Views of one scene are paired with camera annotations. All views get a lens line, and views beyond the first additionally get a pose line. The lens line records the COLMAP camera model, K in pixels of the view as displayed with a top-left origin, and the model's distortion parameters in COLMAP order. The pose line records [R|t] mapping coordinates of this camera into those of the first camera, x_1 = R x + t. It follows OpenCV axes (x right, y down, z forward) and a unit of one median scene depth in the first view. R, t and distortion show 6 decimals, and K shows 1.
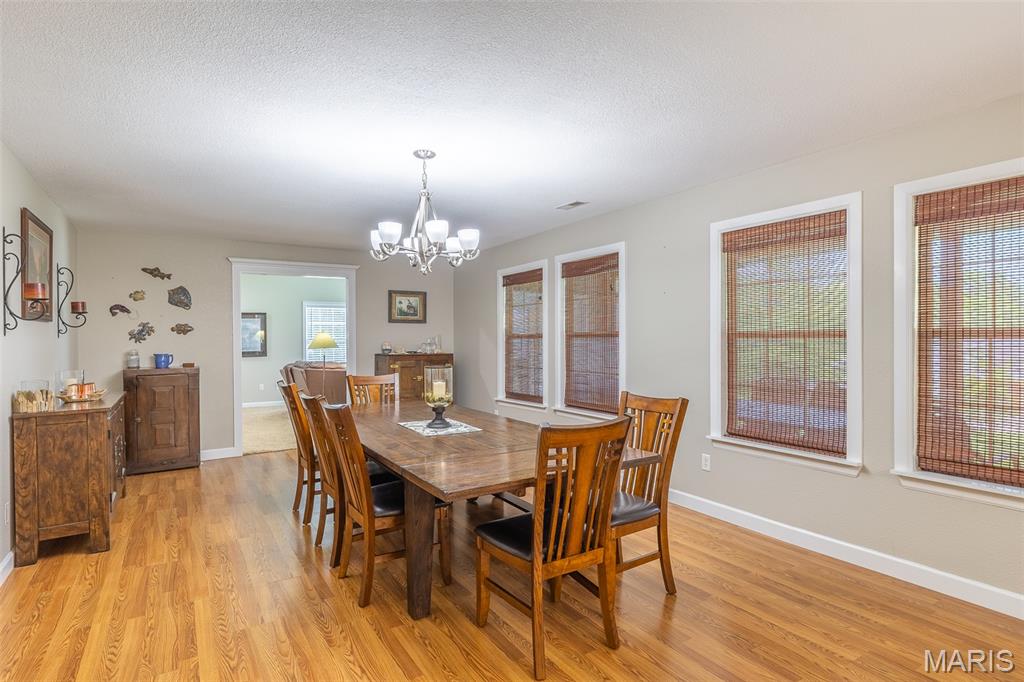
lens RADIAL K [[530.1, 0, 505.7], [0, 530.1, 335.9], [0, 0, 1]] dist [-0.010195, 0.000748]
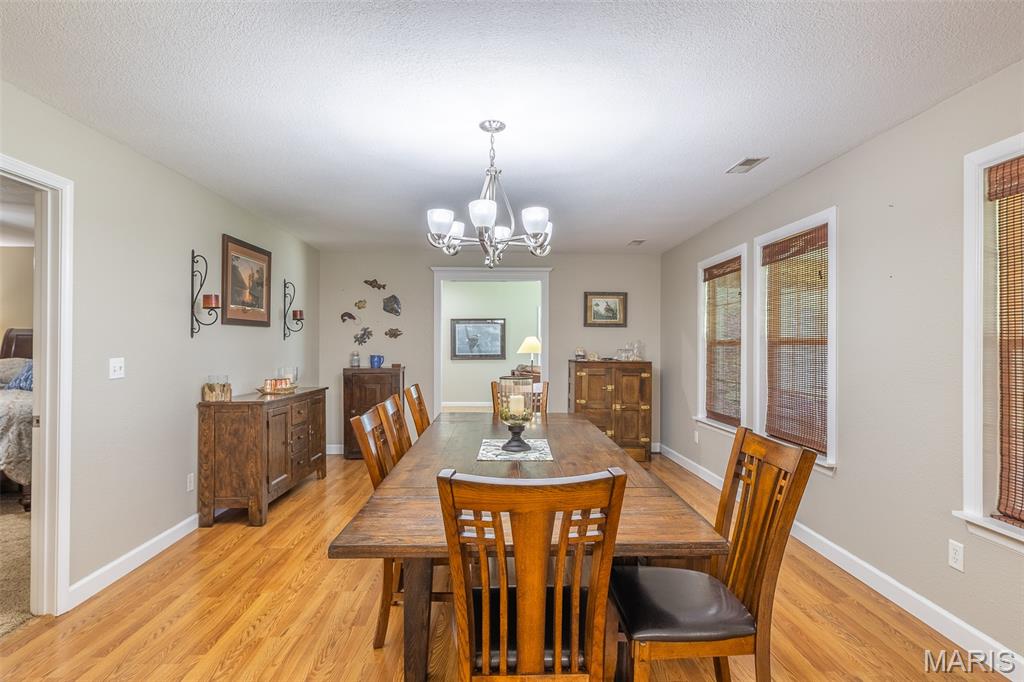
lens RADIAL K [[530.1, 0, 505.7], [0, 530.1, 335.9], [0, 0, 1]] dist [-0.010195, 0.000748]
pose [[0.864852, 0.002655, -0.502020, 0.167806], [-0.007647, 0.999940, -0.007887, -0.000403], [0.501969, 0.010660, 0.864820, 0.162039]]
